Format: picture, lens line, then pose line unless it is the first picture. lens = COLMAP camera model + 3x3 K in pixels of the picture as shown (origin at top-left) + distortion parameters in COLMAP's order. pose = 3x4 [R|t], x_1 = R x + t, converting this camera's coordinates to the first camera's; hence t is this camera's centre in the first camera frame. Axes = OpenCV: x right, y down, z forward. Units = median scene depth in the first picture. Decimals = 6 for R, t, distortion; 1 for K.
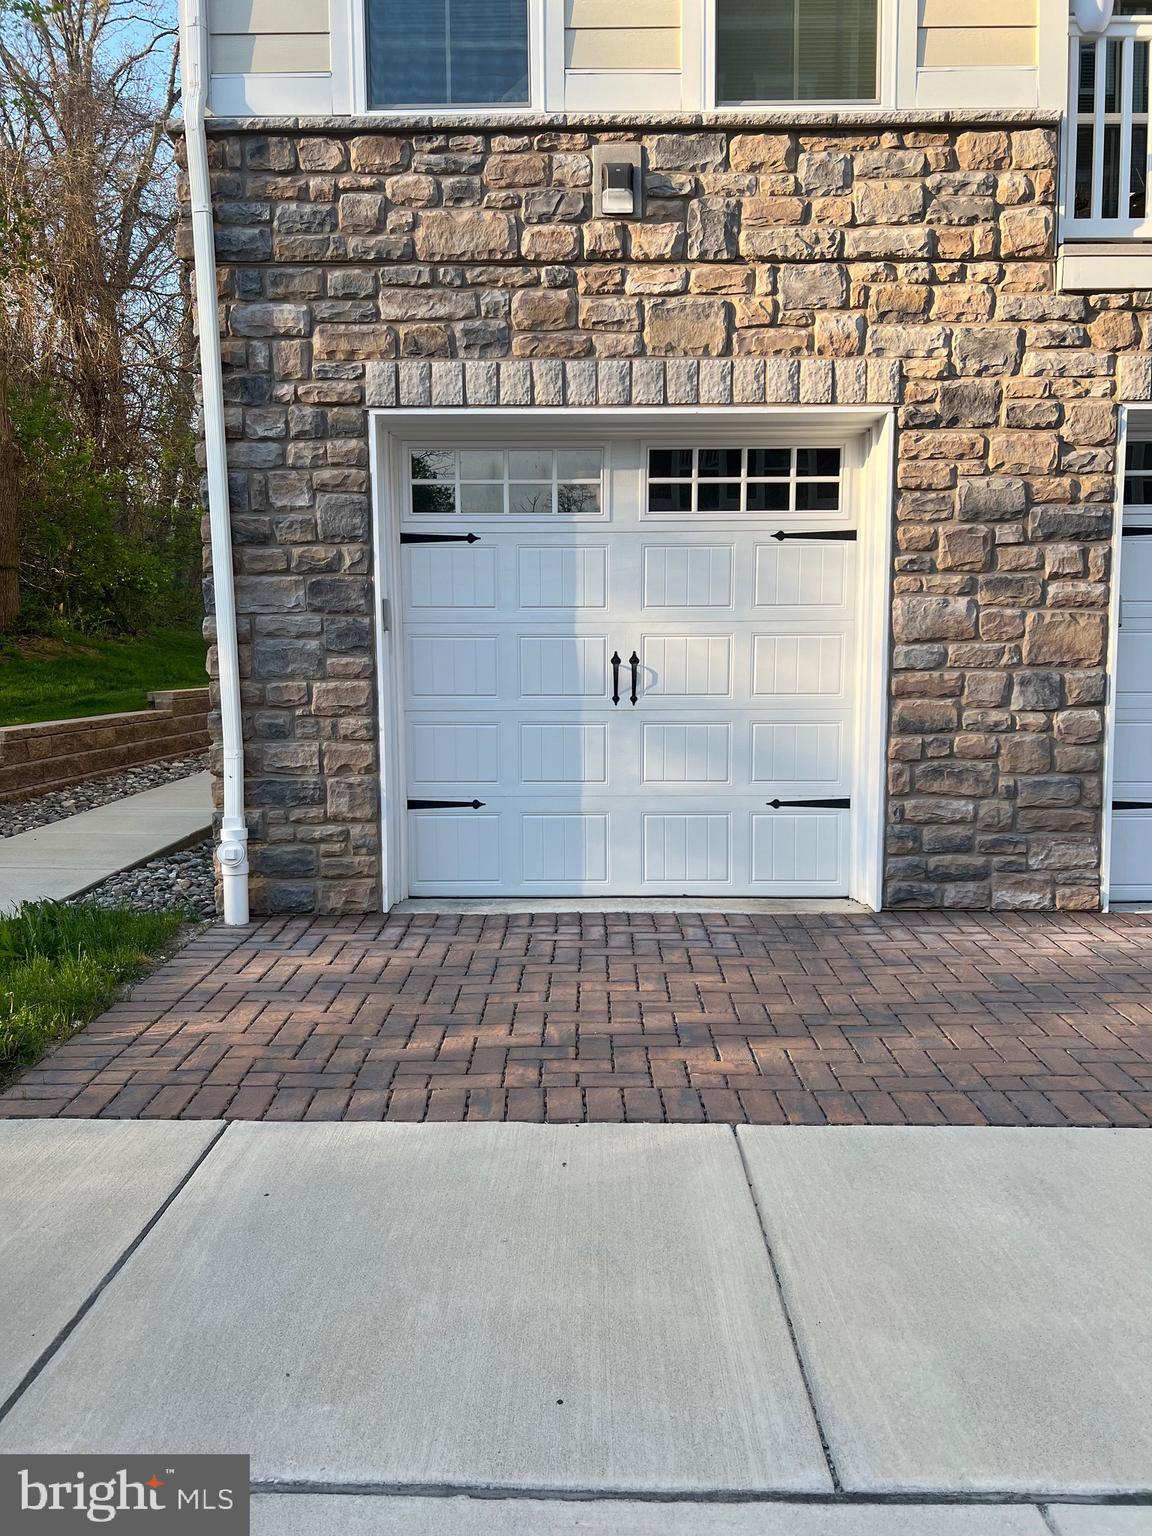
lens RADIAL K [[1149.1, 0, 576.0], [0, 1149.1, 768.0], [0, 0, 1]] dist [0.049025, -0.067834]
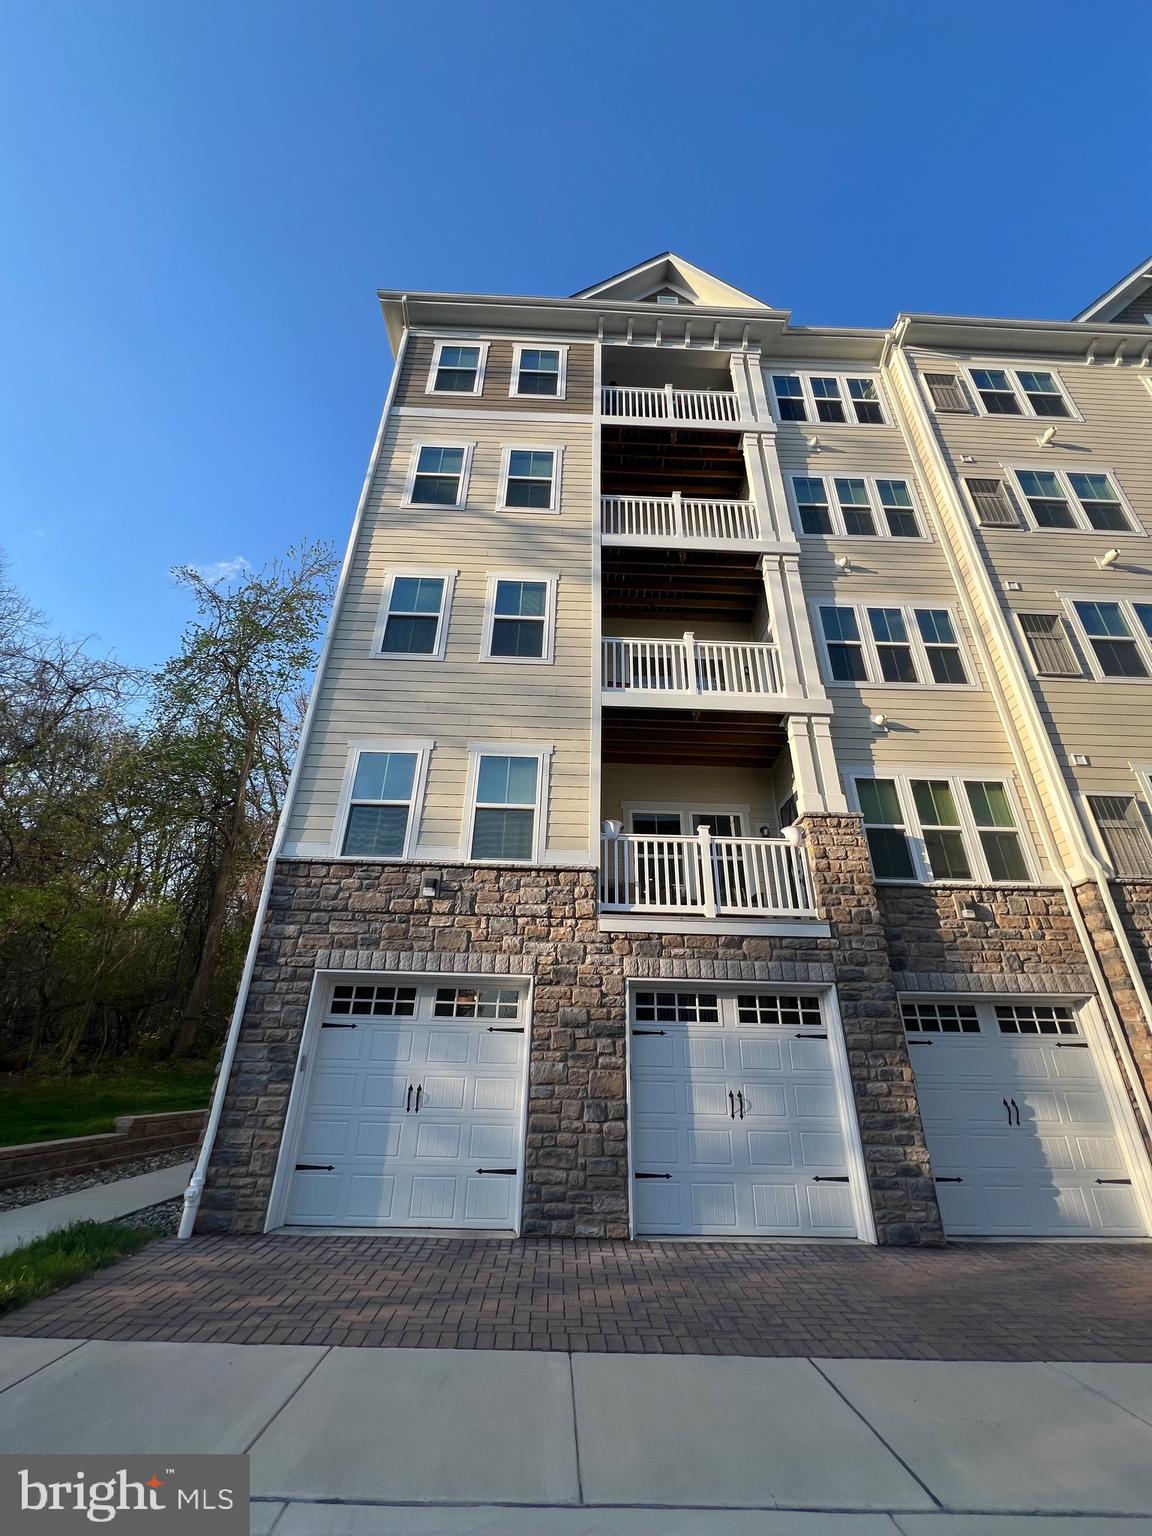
lens RADIAL K [[614.7, 0, 578.0], [0, 614.7, 764.3], [0, 0, 1]] dist [-0.002732, 0.000217]
pose [[0.998903, 0.039941, 0.024448, 0.316416], [-0.020701, 0.844902, -0.534520, 0.000070], [-0.042005, 0.533428, 0.844802, -0.325109]]
